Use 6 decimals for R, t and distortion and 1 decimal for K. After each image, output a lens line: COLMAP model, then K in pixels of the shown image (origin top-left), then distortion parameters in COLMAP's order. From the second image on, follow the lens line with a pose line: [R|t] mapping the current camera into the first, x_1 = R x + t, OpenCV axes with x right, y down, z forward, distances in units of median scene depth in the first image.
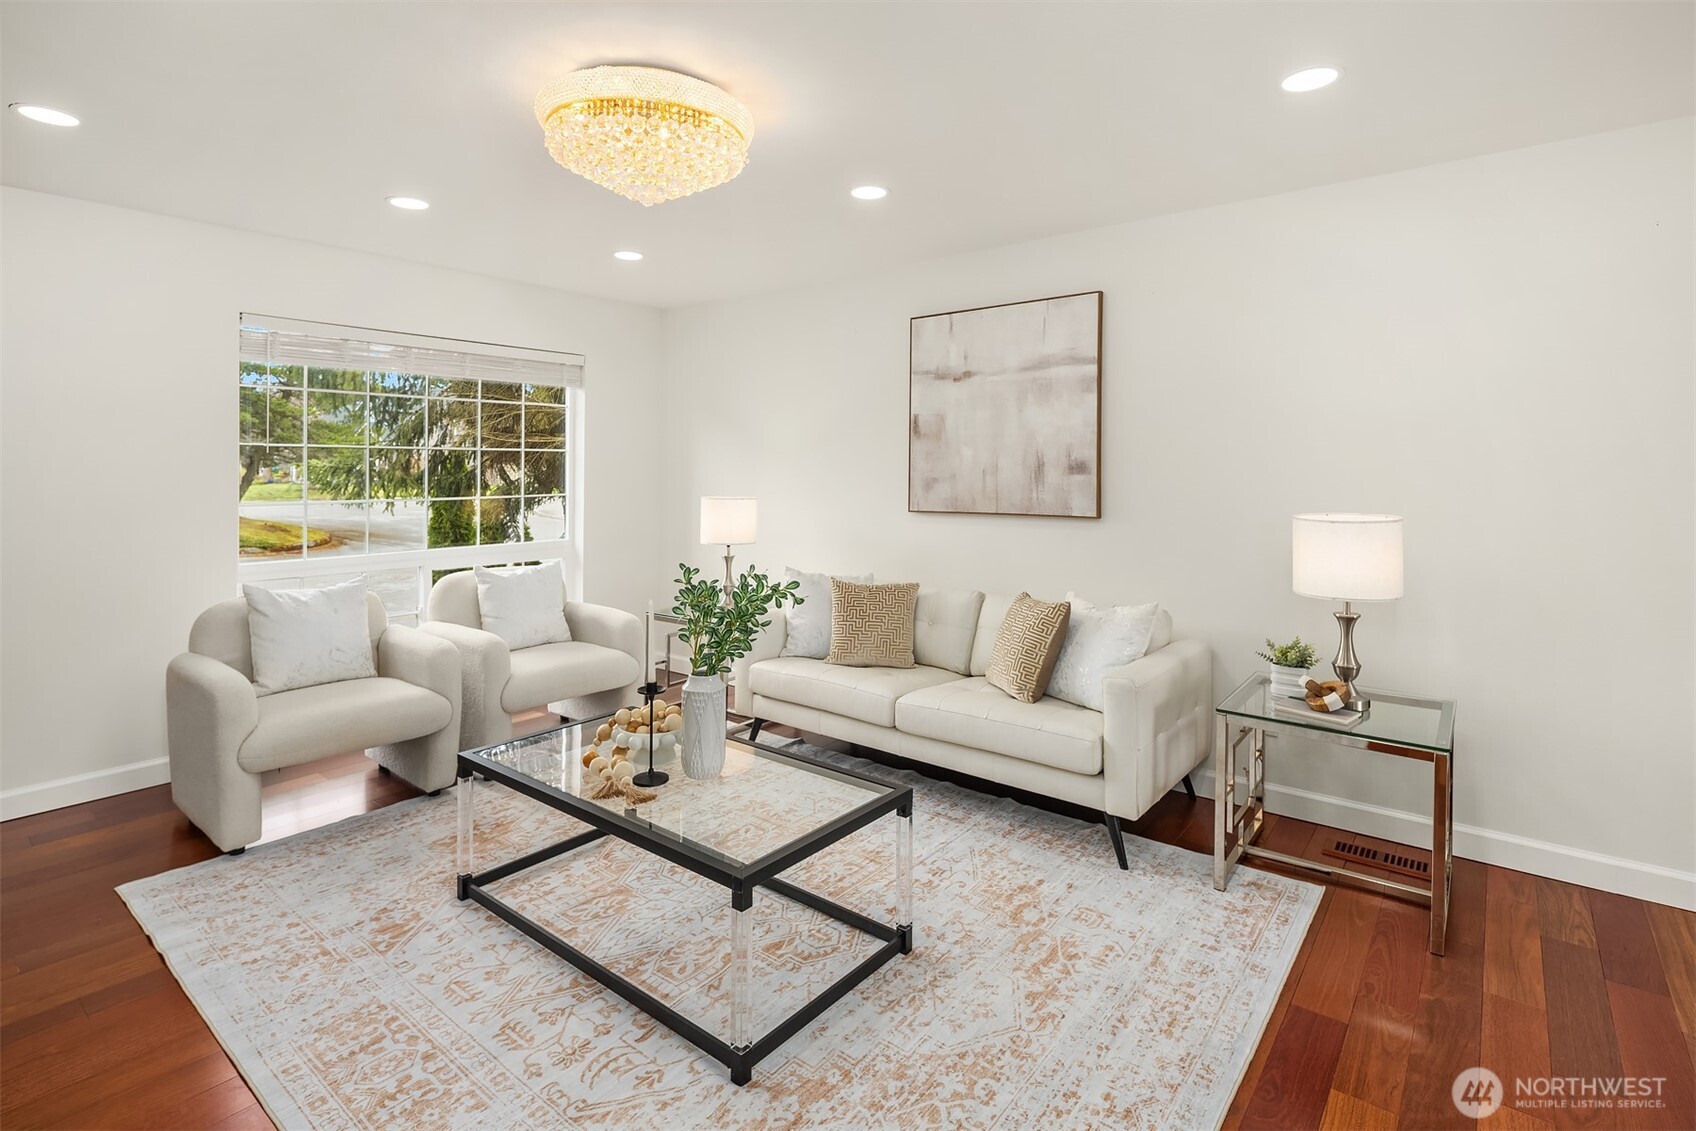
lens RADIAL K [[820.0, 0, 847.2], [0, 820.0, 565.2], [0, 0, 1]] dist [-0.000995, -0.000387]
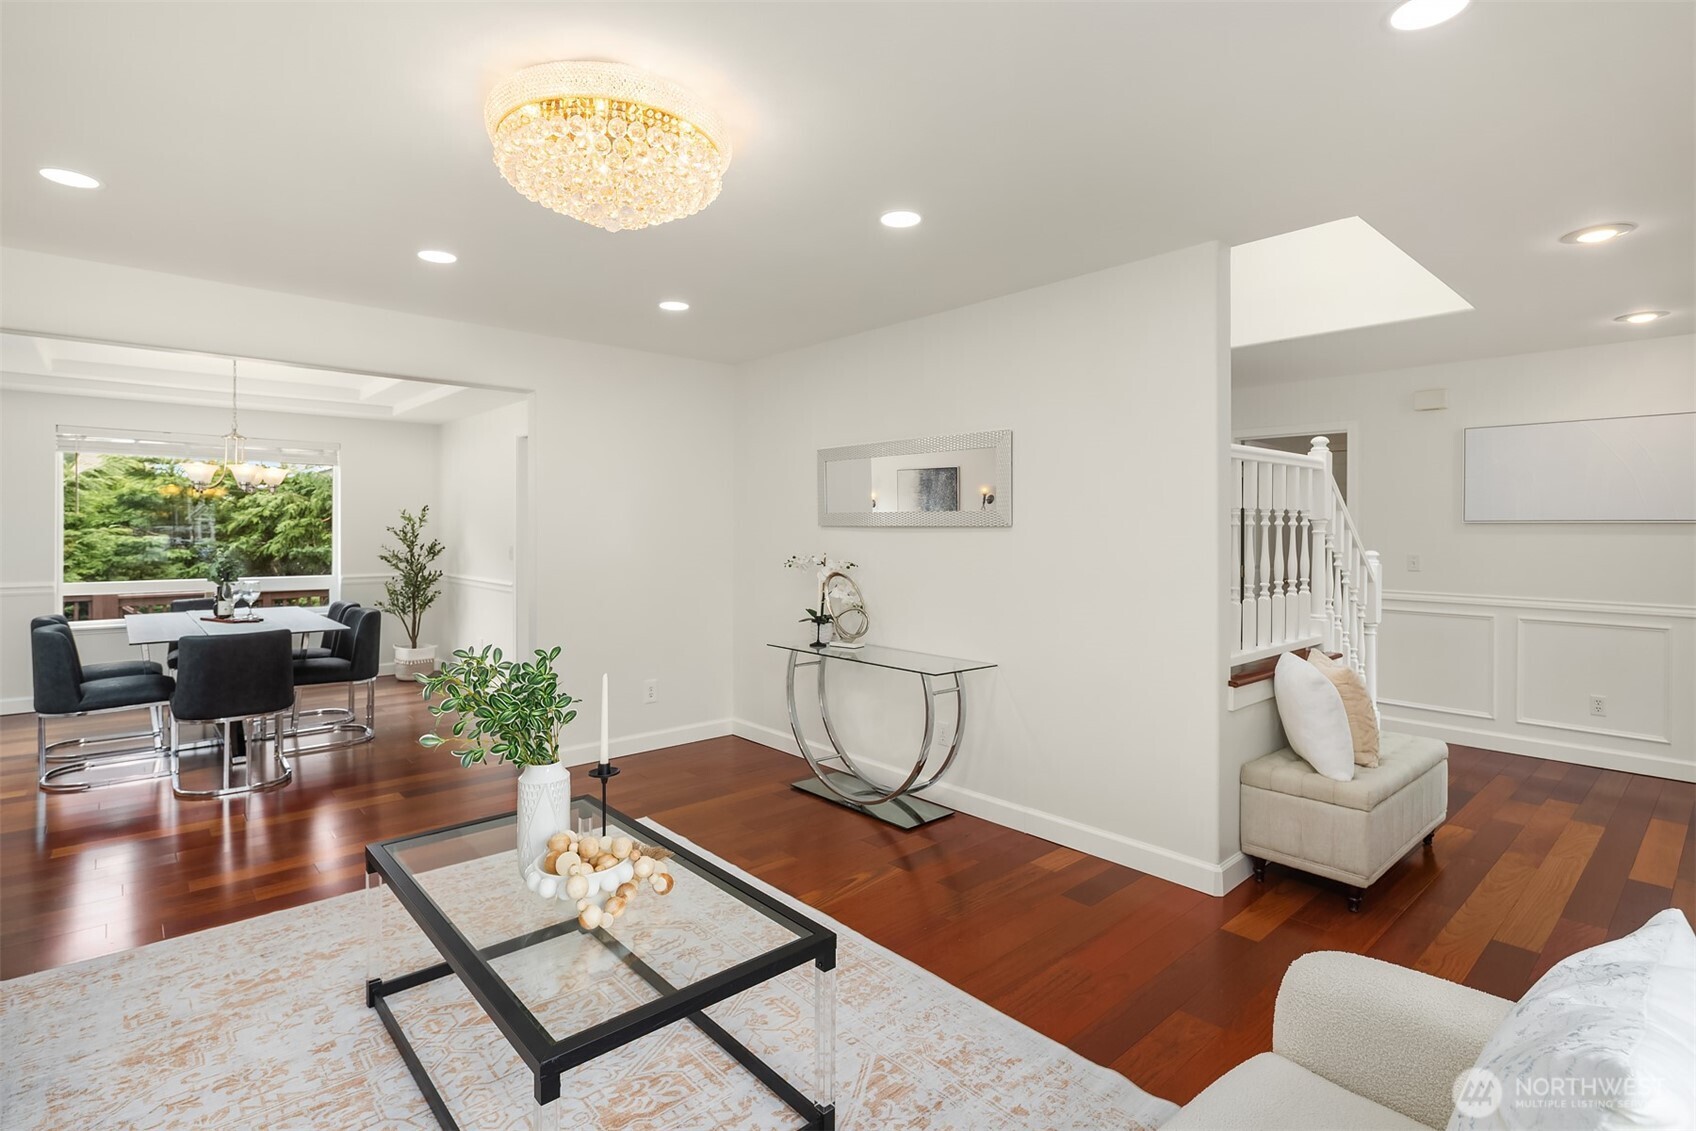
lens RADIAL K [[820.0, 0, 848.4], [0, 820.0, 551.9], [0, 0, 1]] dist [-0.000995, -0.000387]
pose [[-0.986769, -0.008770, 0.161897, -0.671349], [0.014728, 0.989559, 0.143375, -0.223154], [-0.161464, 0.143862, -0.976337, 1.816732]]
